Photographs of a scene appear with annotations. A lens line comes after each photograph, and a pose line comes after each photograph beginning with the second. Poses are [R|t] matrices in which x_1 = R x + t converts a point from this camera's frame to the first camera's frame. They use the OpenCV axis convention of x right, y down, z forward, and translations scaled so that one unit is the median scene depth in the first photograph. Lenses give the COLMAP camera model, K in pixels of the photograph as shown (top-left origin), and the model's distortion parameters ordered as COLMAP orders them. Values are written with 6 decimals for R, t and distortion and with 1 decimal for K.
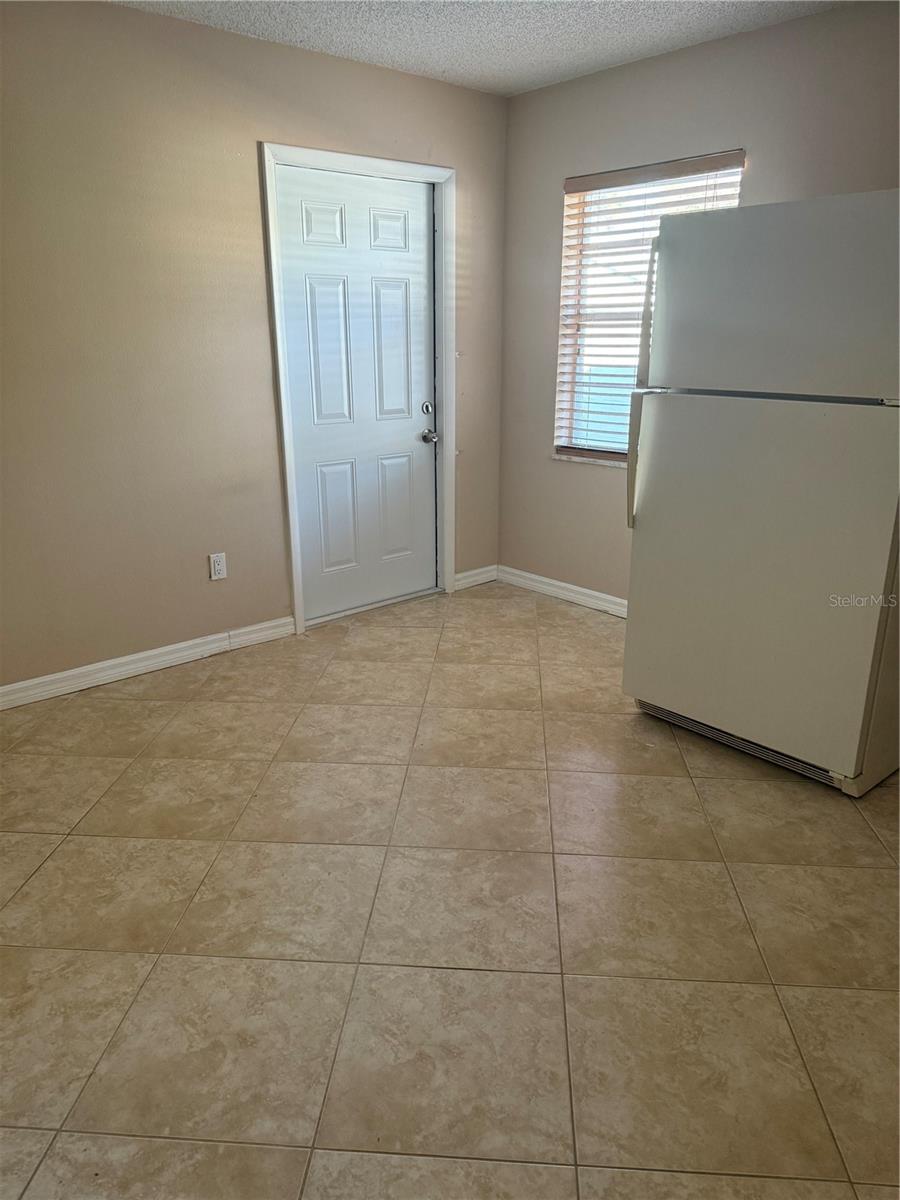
lens RADIAL K [[834.3, 0, 452.9], [0, 834.3, 600.9], [0, 0, 1]] dist [0.005719, -0.031998]
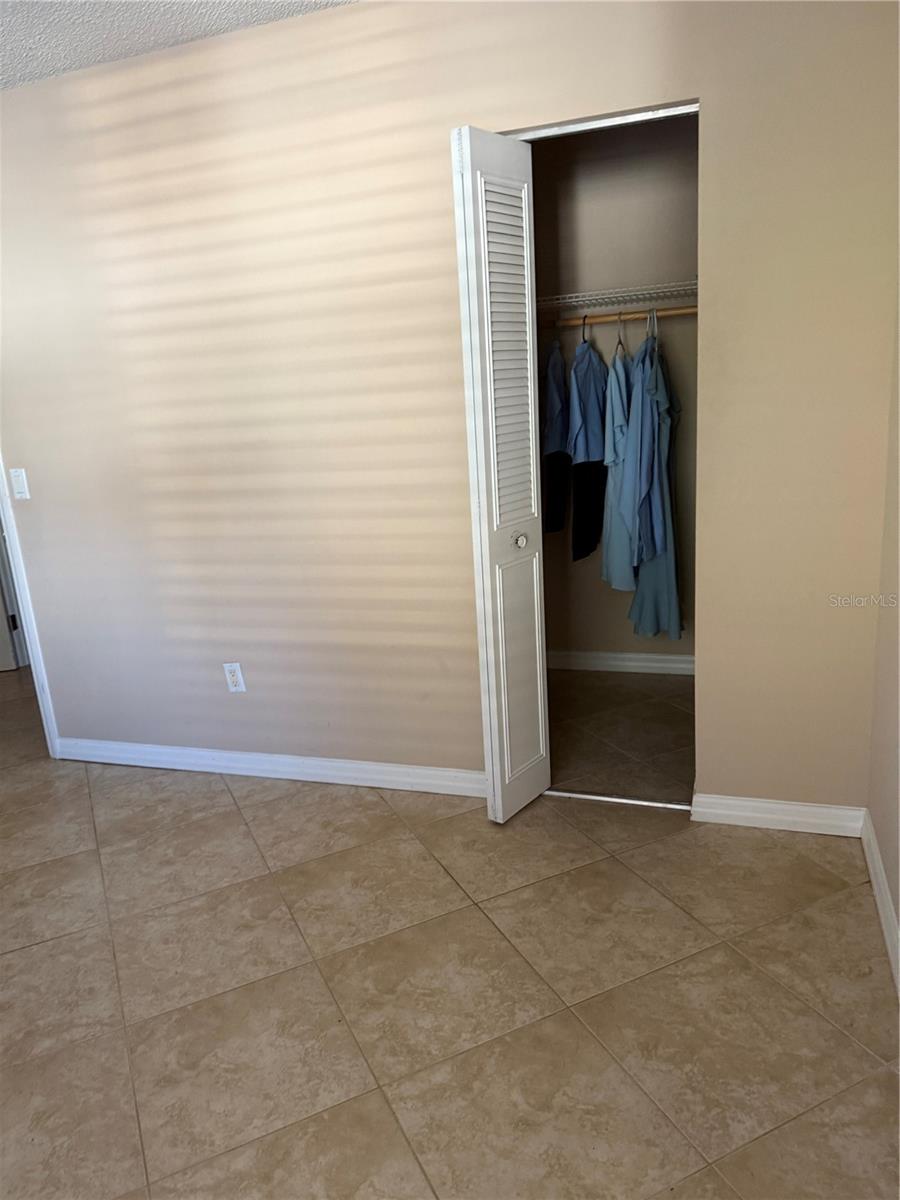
lens RADIAL K [[834.3, 0, 445.7], [0, 834.3, 600.0], [0, 0, 1]] dist [0.005719, -0.031998]
pose [[-0.866162, 0.170891, -0.469637, -0.039235], [-0.096091, 0.865239, 0.492065, -0.516112], [0.490438, 0.471336, -0.733016, 1.583637]]
